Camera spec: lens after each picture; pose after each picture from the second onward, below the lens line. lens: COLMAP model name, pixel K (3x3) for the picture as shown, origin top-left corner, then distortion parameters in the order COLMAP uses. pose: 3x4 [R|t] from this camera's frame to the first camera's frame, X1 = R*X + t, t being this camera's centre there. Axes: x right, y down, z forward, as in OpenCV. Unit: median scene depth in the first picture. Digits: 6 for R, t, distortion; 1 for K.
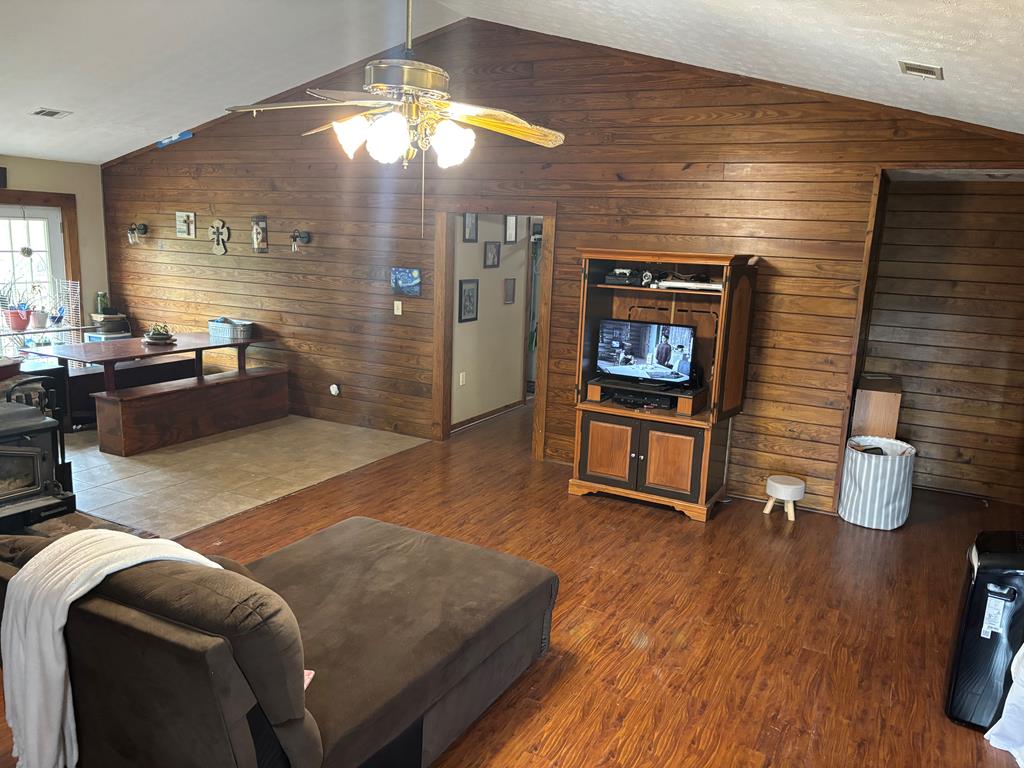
lens RADIAL K [[778.5, 0, 512.3], [0, 778.5, 385.1], [0, 0, 1]] dist [0.046016, -0.007135]
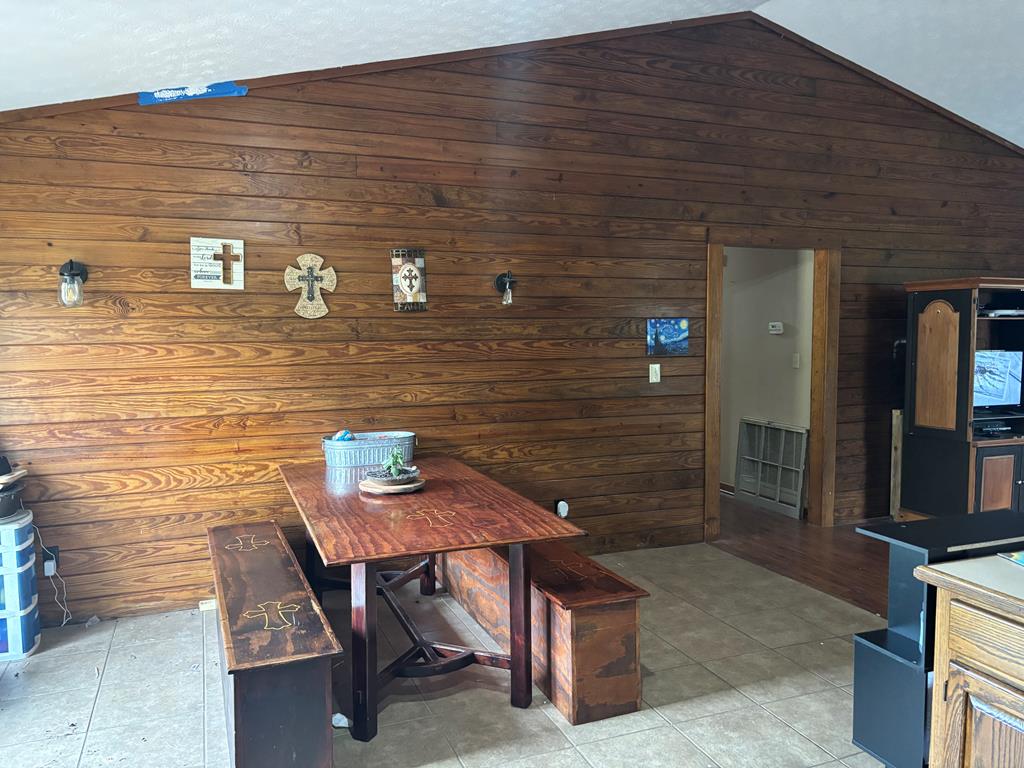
lens RADIAL K [[778.5, 0, 512.9], [0, 778.5, 383.3], [0, 0, 1]] dist [0.046016, -0.007135]
pose [[0.642229, -0.099929, 0.759971, -0.755819], [0.172703, 0.984837, -0.016449, -0.096817], [-0.746803, 0.141813, 0.649749, 0.601112]]
